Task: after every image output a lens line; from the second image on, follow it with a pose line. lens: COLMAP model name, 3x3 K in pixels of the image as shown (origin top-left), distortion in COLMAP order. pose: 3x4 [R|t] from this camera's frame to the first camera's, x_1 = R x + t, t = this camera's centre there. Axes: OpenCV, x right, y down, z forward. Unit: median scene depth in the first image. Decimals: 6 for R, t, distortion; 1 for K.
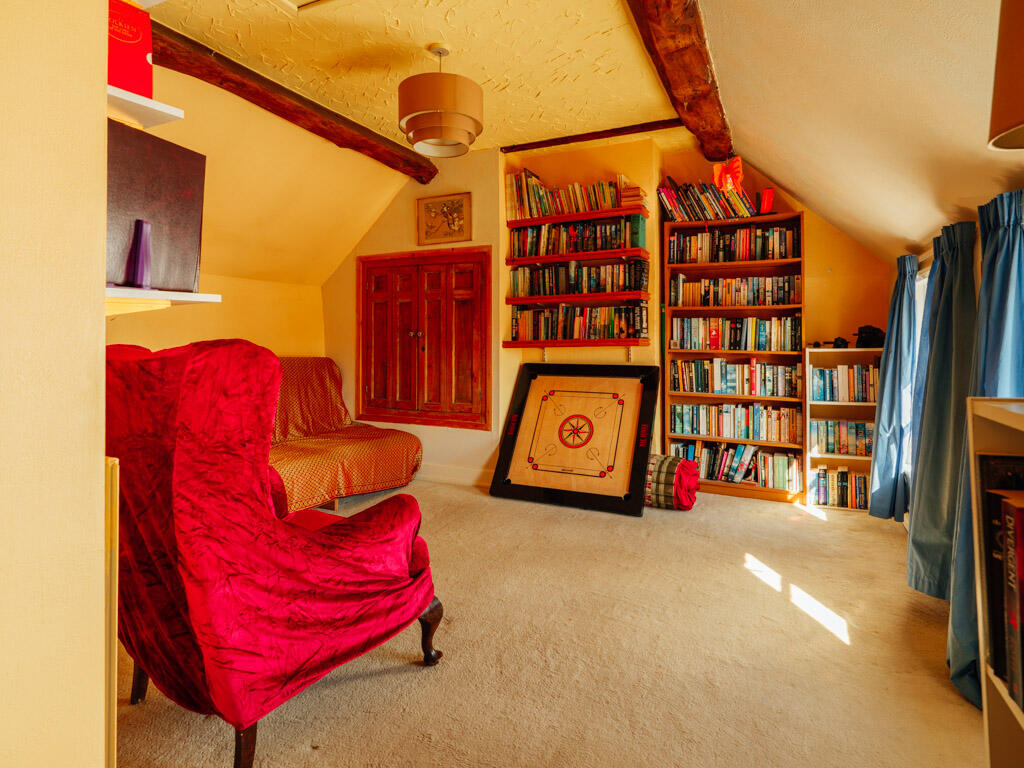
lens RADIAL K [[547.1, 0, 524.4], [0, 547.1, 329.5], [0, 0, 1]] dist [0.004116, -0.003572]
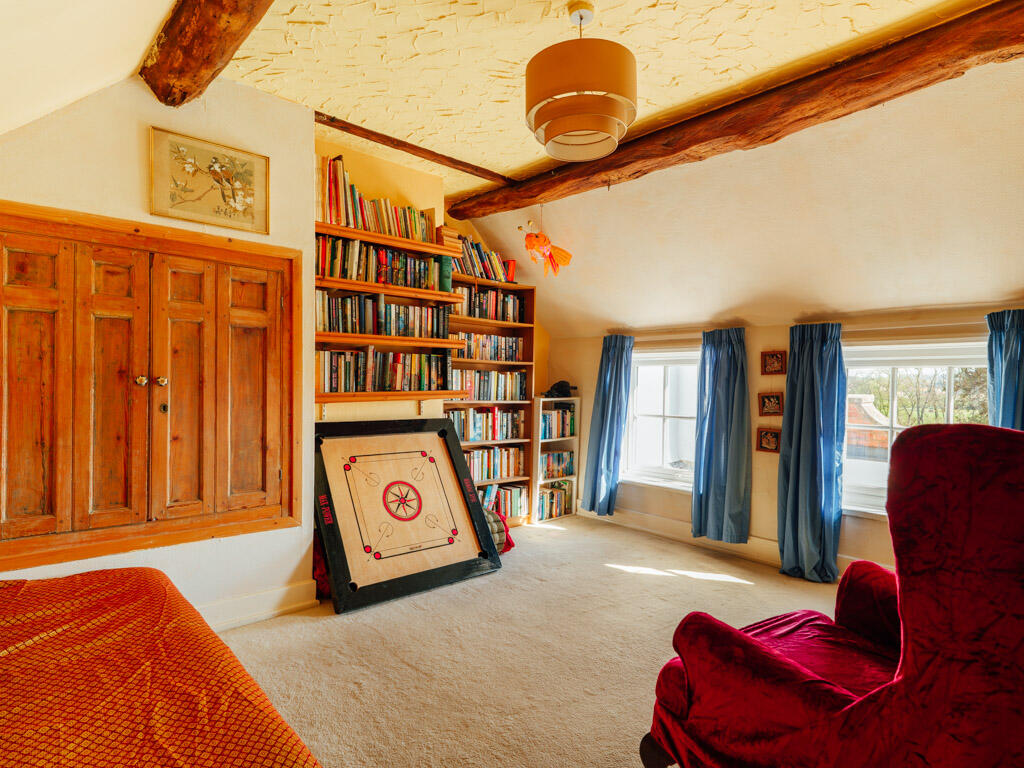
lens RADIAL K [[547.1, 0, 511.2], [0, 547.1, 391.3], [0, 0, 1]] dist [0.004116, -0.003572]
pose [[0.408598, -0.004516, 0.912703, -0.591200], [-0.029383, 0.999404, 0.018099, -0.001726], [-0.912242, -0.034213, 0.408222, 0.502860]]
